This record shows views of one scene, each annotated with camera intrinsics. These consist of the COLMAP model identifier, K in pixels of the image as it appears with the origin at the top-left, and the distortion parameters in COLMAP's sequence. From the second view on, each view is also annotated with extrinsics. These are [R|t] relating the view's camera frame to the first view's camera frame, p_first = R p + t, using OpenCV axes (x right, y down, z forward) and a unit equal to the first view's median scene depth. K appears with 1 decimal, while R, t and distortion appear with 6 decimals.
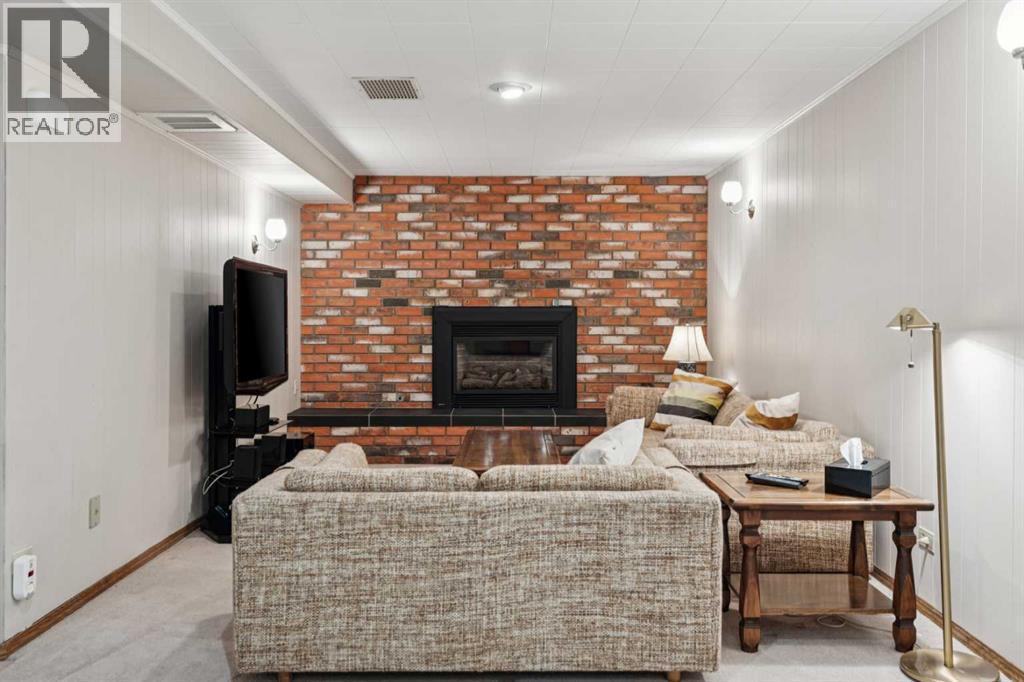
lens RADIAL K [[868.6, 0, 511.4], [0, 868.6, 336.9], [0, 0, 1]] dist [0.005312, -0.003024]
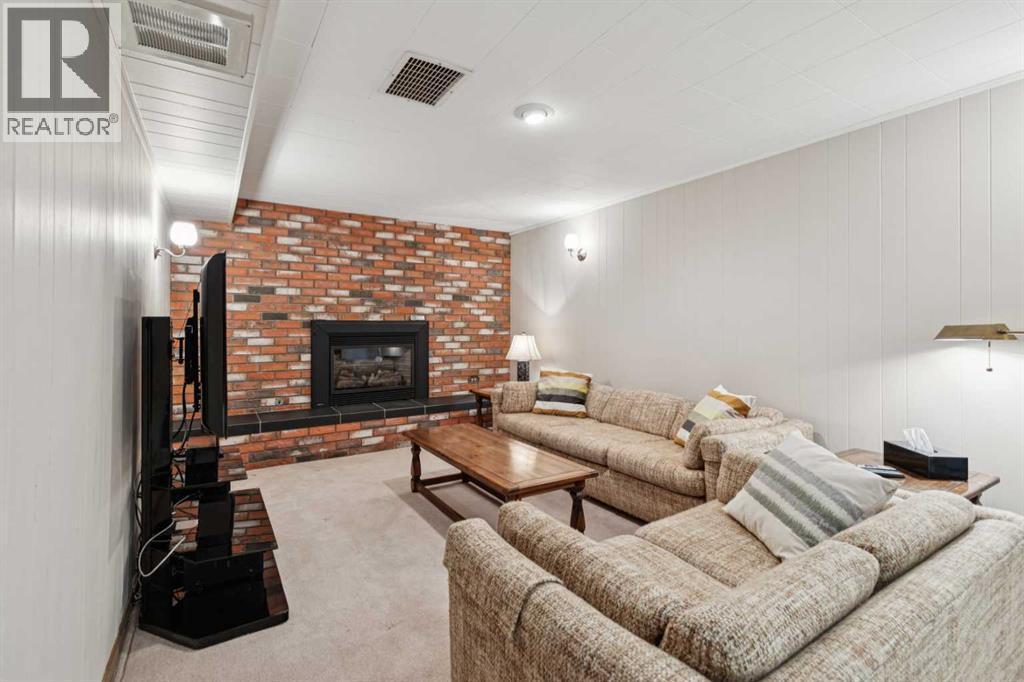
lens RADIAL K [[469.4, 0, 512.4], [0, 469.4, 327.8], [0, 0, 1]] dist [0.004711, -0.000647]
pose [[0.841521, -0.003309, 0.540214, -0.203383], [0.014513, 0.999759, -0.016484, -0.010684], [-0.540029, 0.021712, 0.841366, 0.329621]]
